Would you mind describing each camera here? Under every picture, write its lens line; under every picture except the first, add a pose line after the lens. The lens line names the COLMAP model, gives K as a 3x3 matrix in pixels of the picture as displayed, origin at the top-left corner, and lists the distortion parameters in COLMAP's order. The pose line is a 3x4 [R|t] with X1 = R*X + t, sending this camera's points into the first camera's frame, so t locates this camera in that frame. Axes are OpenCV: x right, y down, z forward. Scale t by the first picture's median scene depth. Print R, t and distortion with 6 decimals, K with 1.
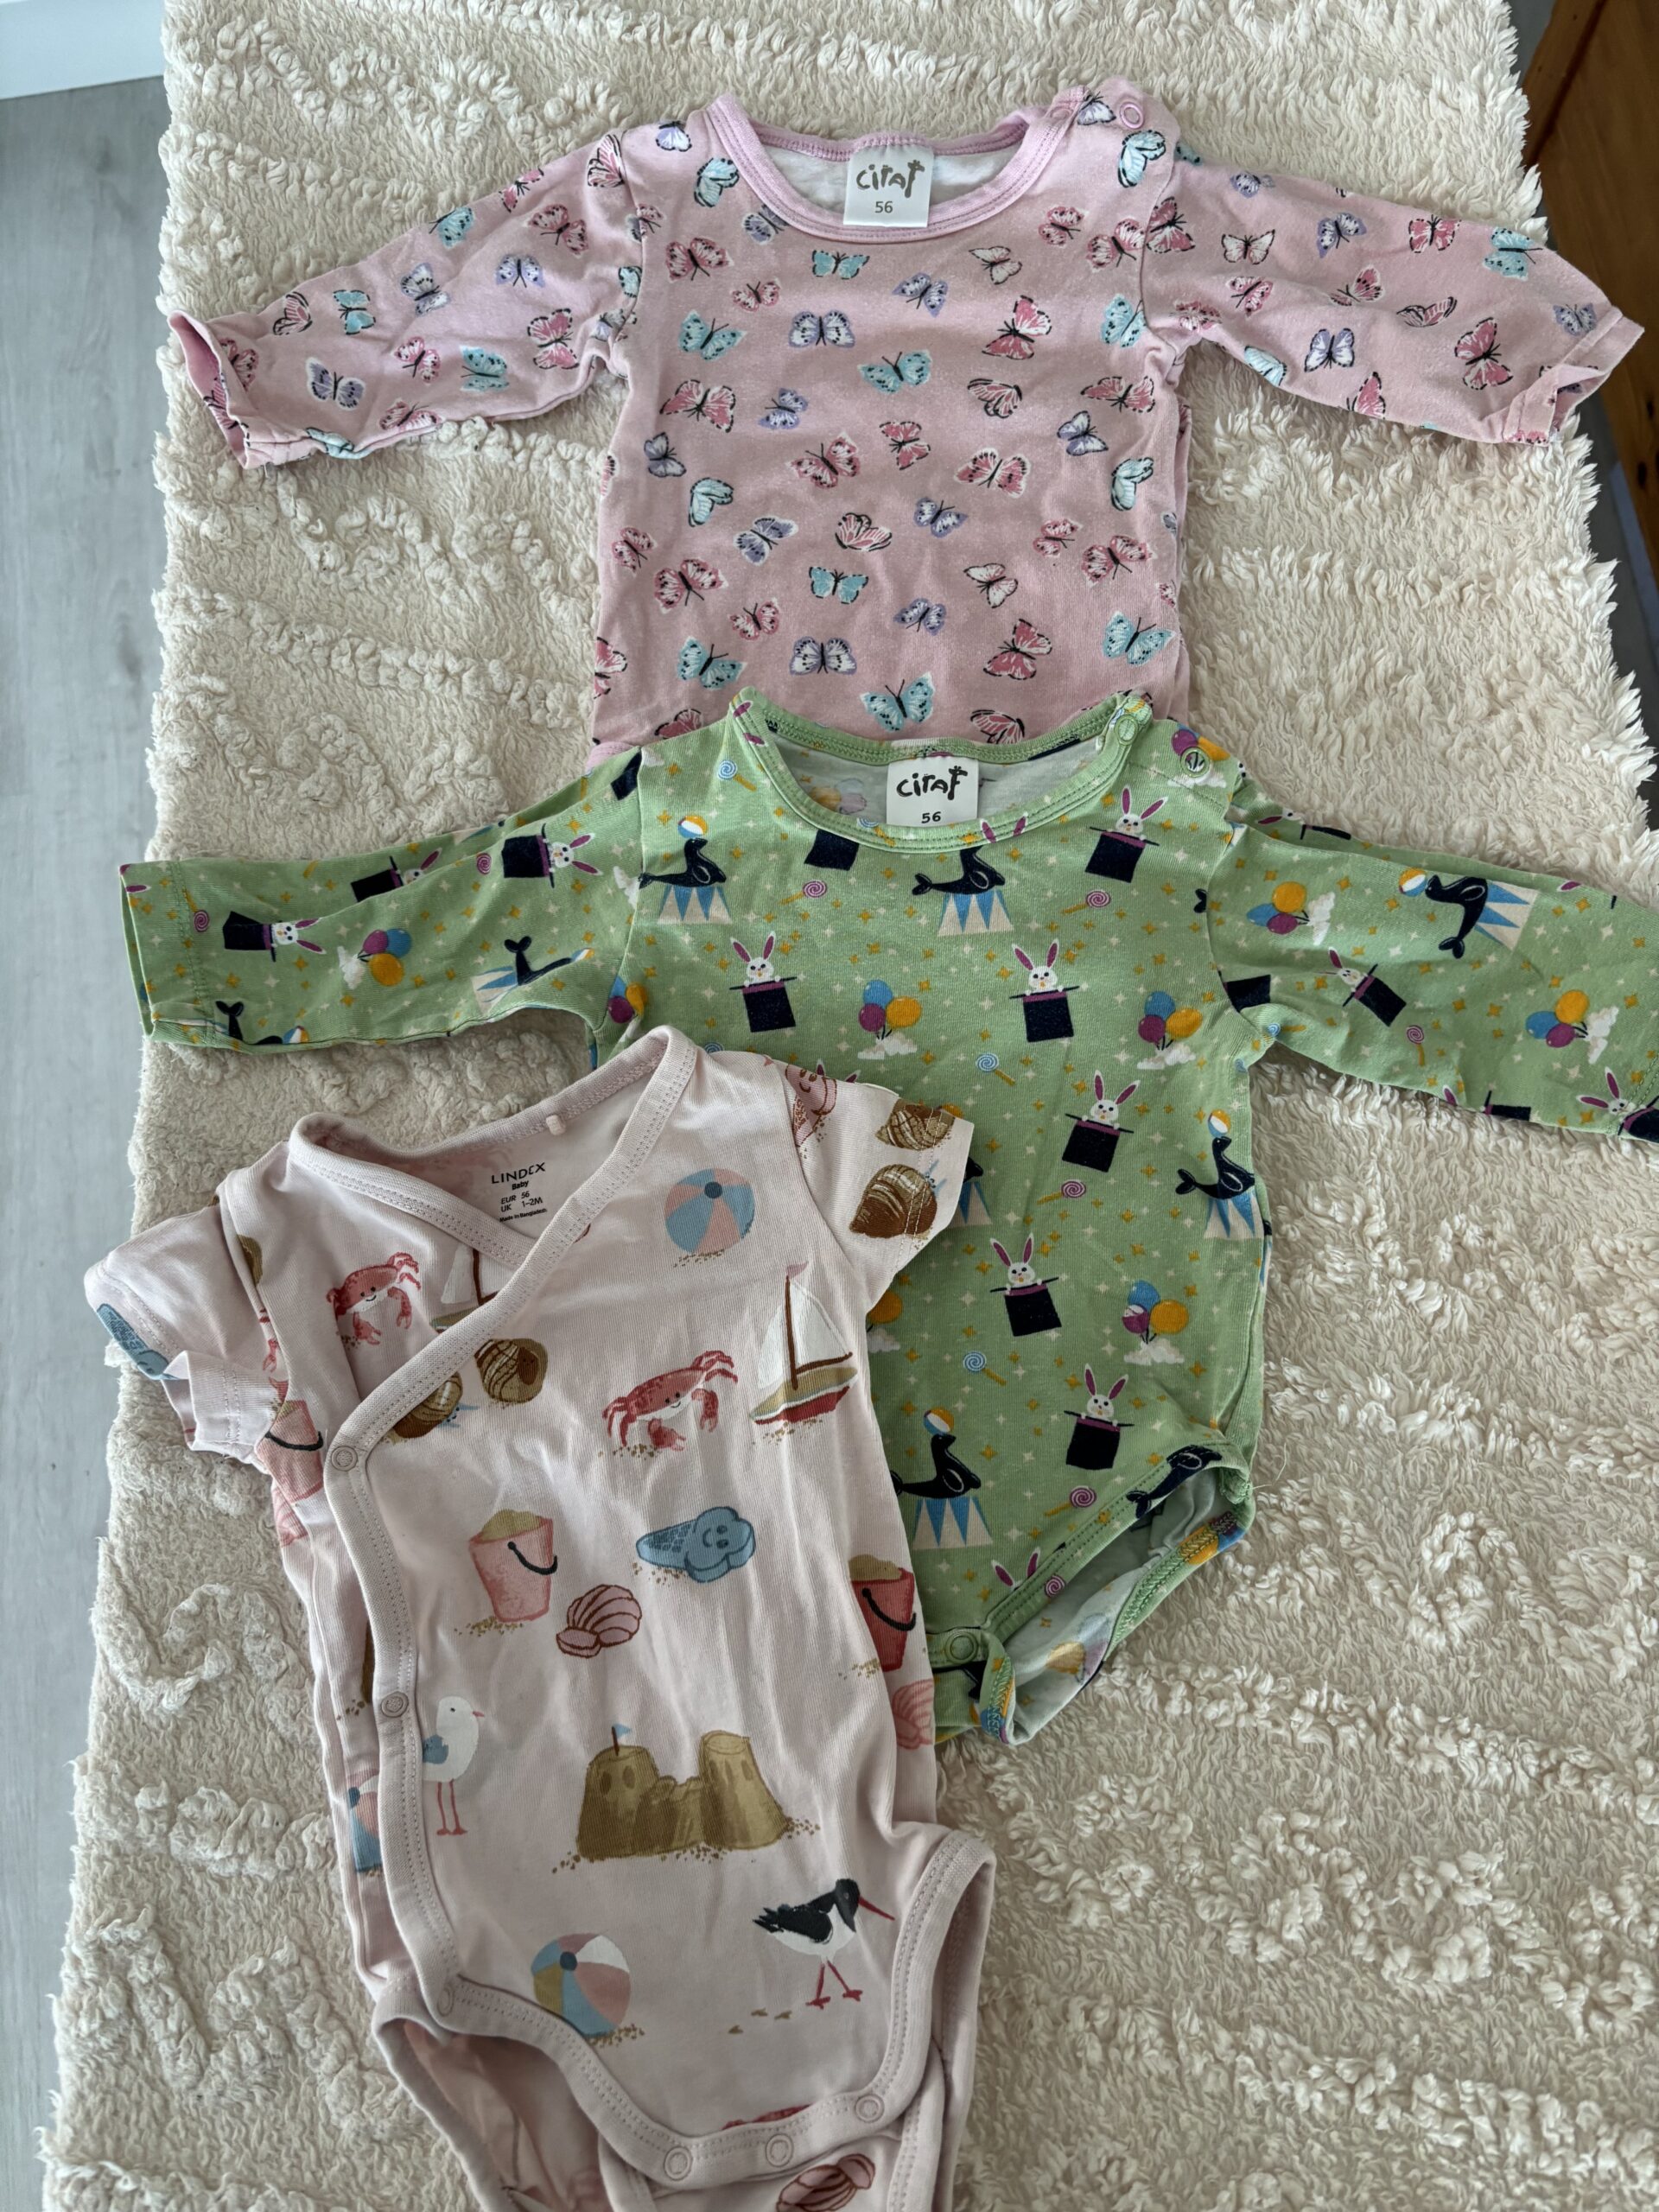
lens RADIAL K [[1663.5, 0, 829.5], [0, 1663.5, 1106.0], [0, 0, 1]] dist [0.179739, -0.001402]
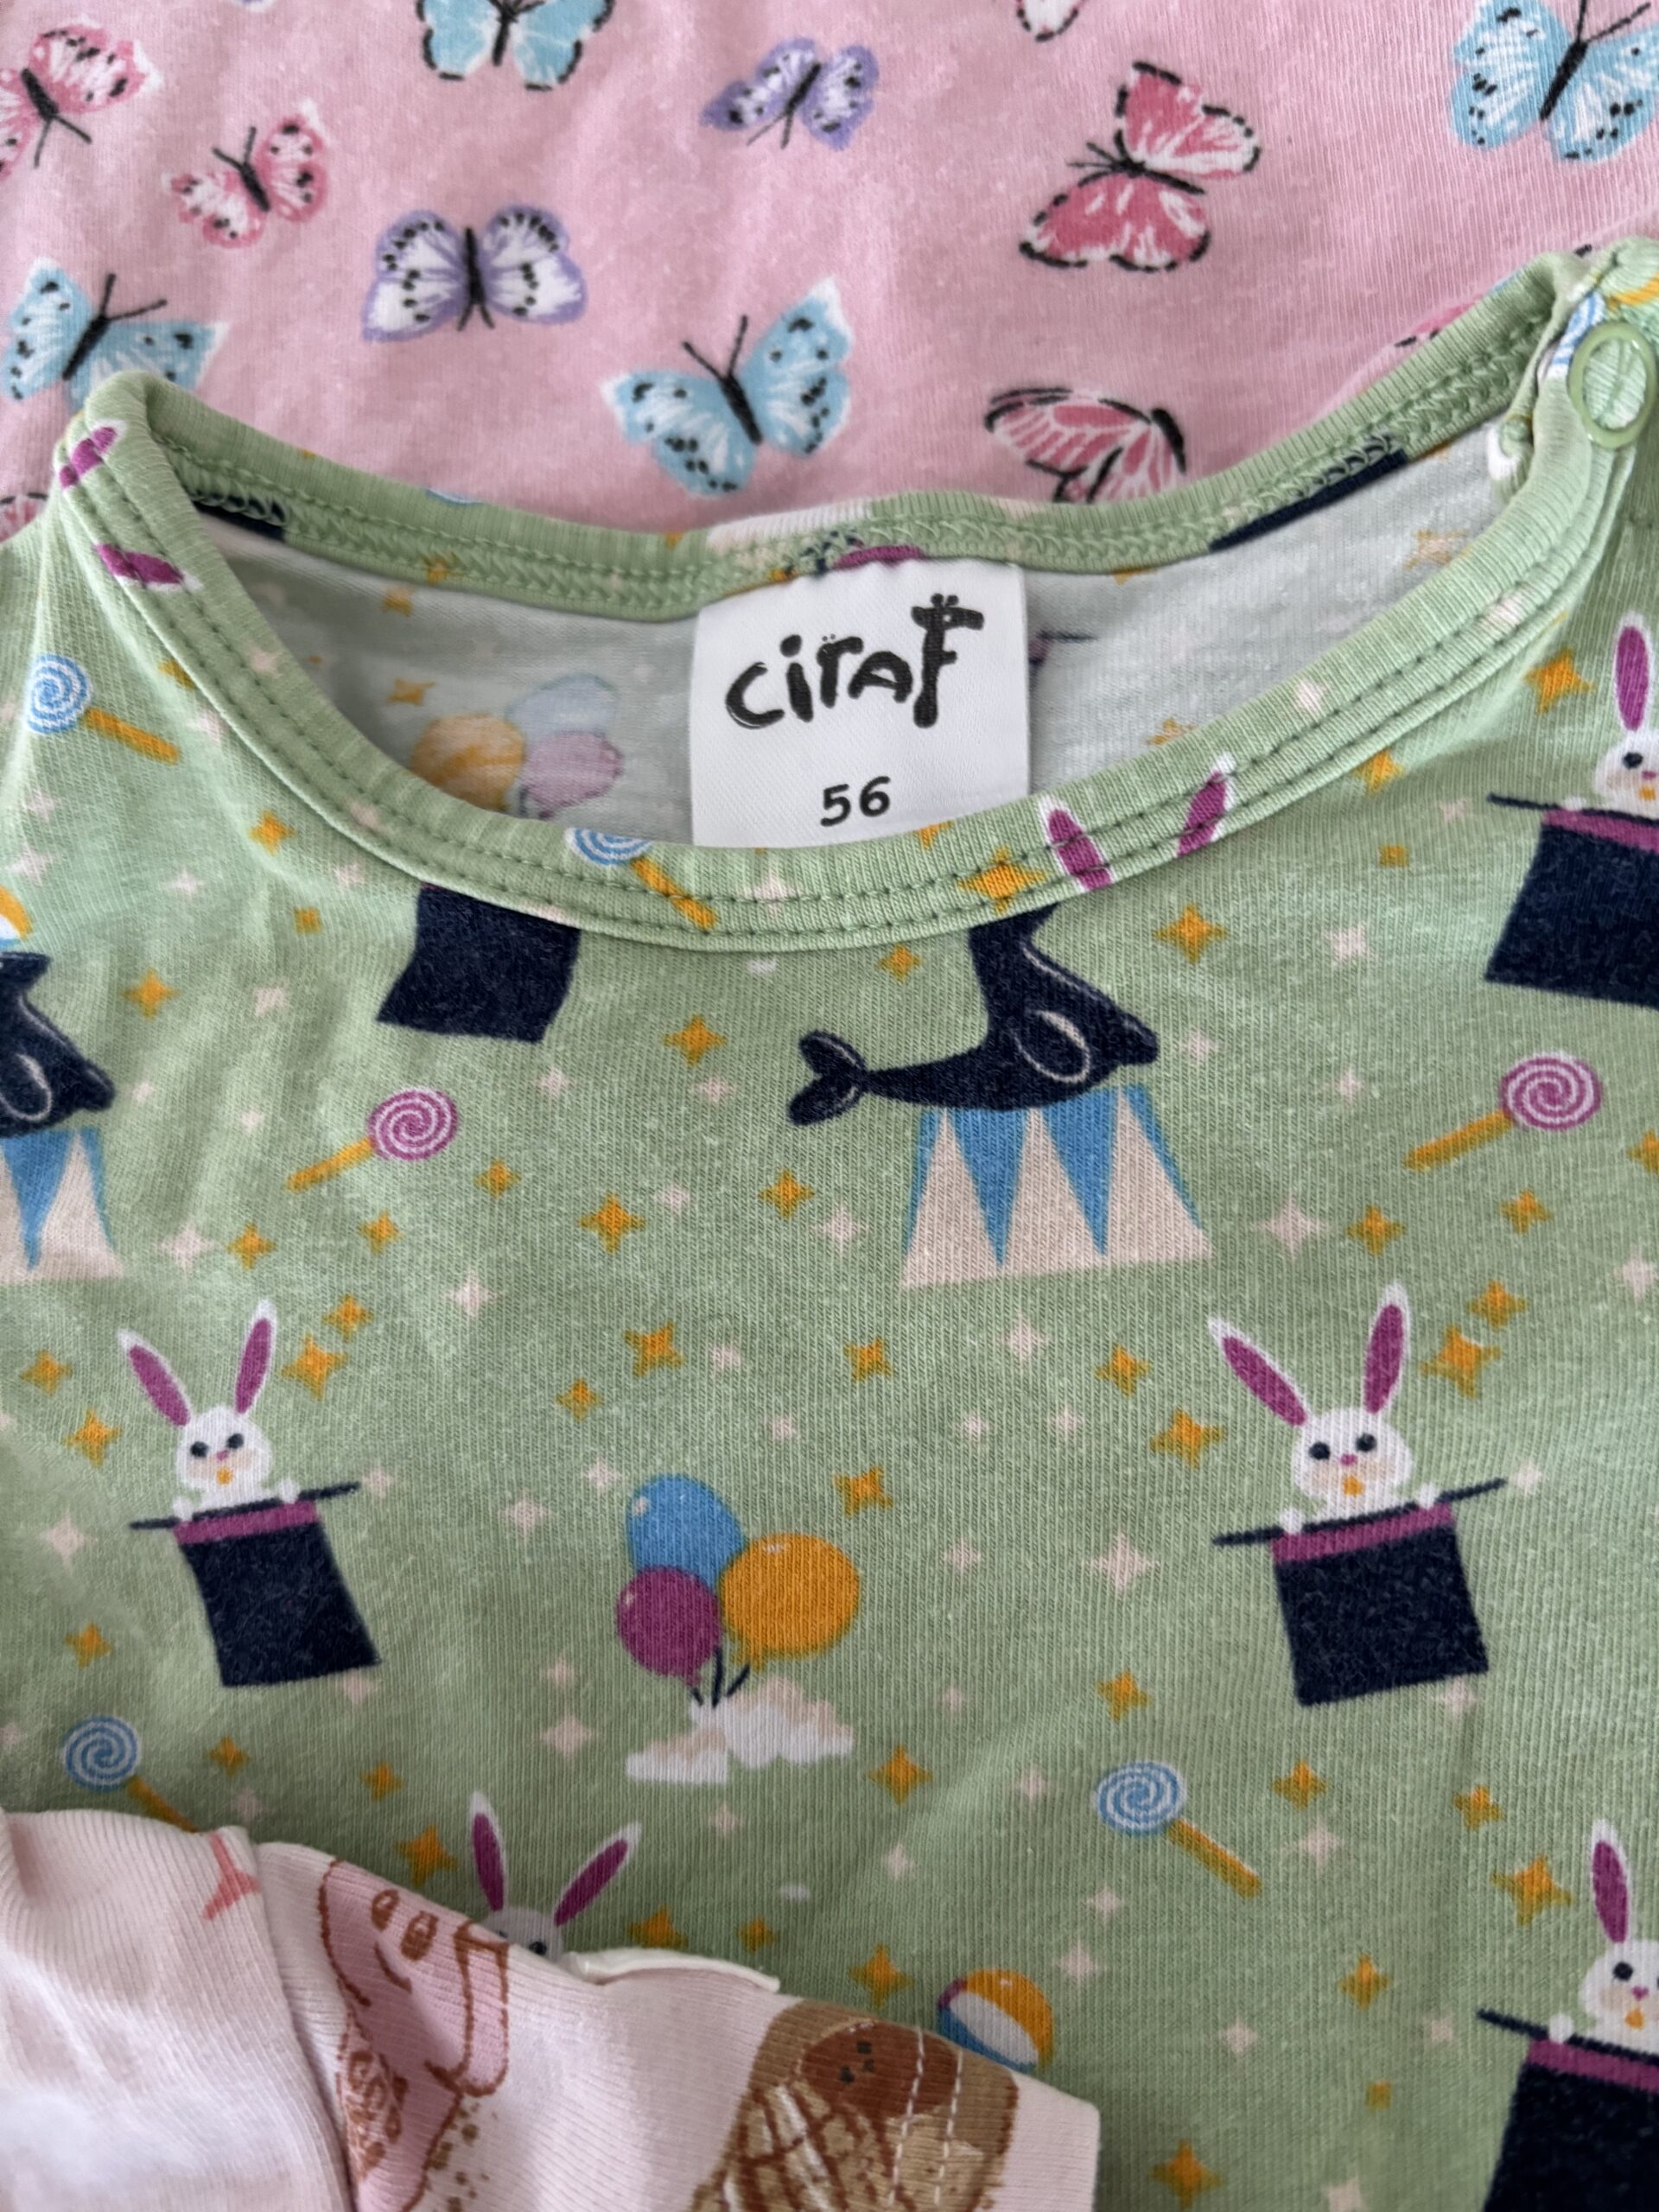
lens RADIAL K [[1721.9, 0, 829.5], [0, 1721.9, 1106.0], [0, 0, 1]] dist [-0.006072, -0.003755]
pose [[0.994103, -0.072803, -0.080373, 0.076626], [0.077786, 0.995120, 0.060707, -0.144660], [0.075561, -0.066601, 0.994915, 0.745615]]
